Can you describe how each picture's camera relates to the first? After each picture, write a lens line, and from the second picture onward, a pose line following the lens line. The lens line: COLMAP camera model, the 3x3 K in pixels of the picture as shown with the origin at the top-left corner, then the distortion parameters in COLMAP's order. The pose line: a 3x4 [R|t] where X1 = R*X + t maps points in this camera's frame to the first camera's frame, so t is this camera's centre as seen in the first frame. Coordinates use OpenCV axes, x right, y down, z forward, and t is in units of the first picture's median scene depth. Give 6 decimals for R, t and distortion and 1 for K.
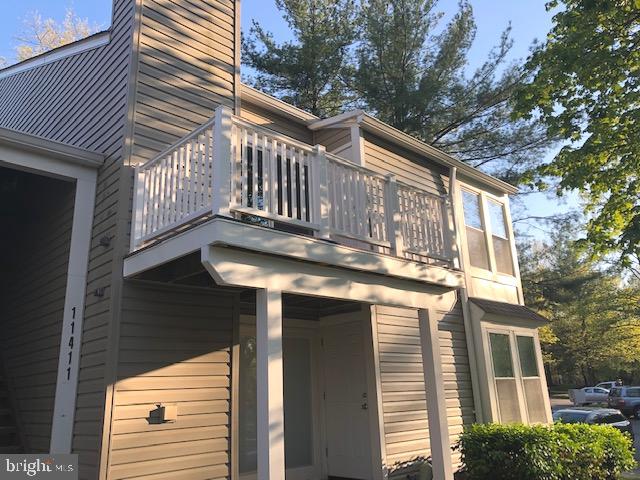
lens RADIAL K [[526.2, 0, 321.0], [0, 526.2, 237.5], [0, 0, 1]] dist [0.056613, -0.051445]
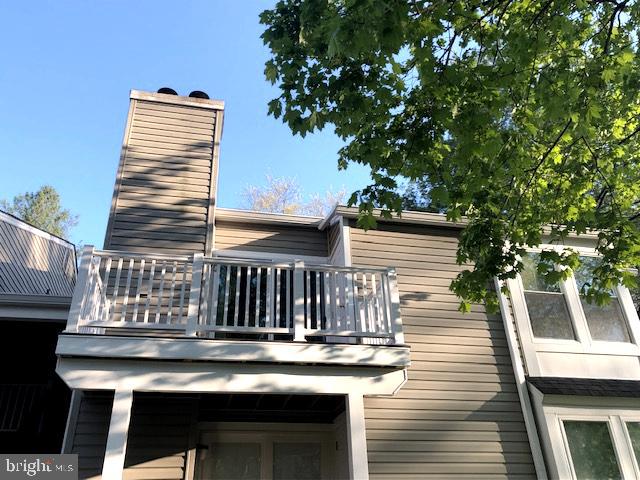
lens RADIAL K [[560.0, 0, 322.2], [0, 560.0, 241.0], [0, 0, 1]] dist [0.047287, -0.009860]
pose [[0.848287, -0.244290, -0.469820, 0.707903], [0.144618, 0.960377, -0.238247, 0.110107], [0.509406, 0.134157, 0.850004, 0.108846]]
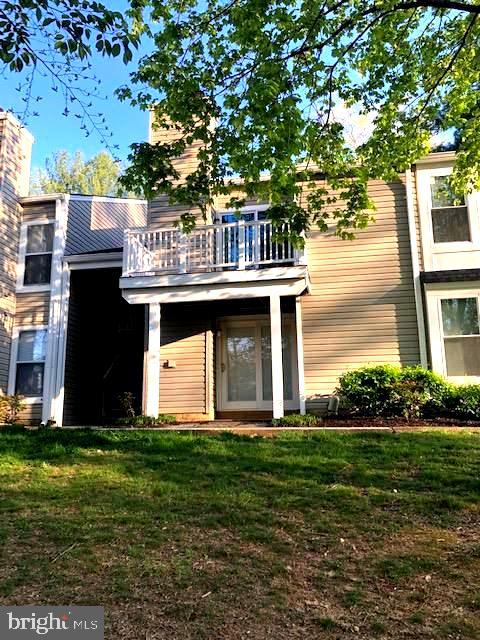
lens RADIAL K [[560.0, 0, 239.1], [0, 560.0, 321.4], [0, 0, 1]] dist [0.047287, -0.009860]
pose [[0.579135, -0.131153, -0.804612, 1.552855], [0.218451, 0.975846, -0.001830, 0.199236], [0.785418, -0.174708, 0.593798, -0.113310]]
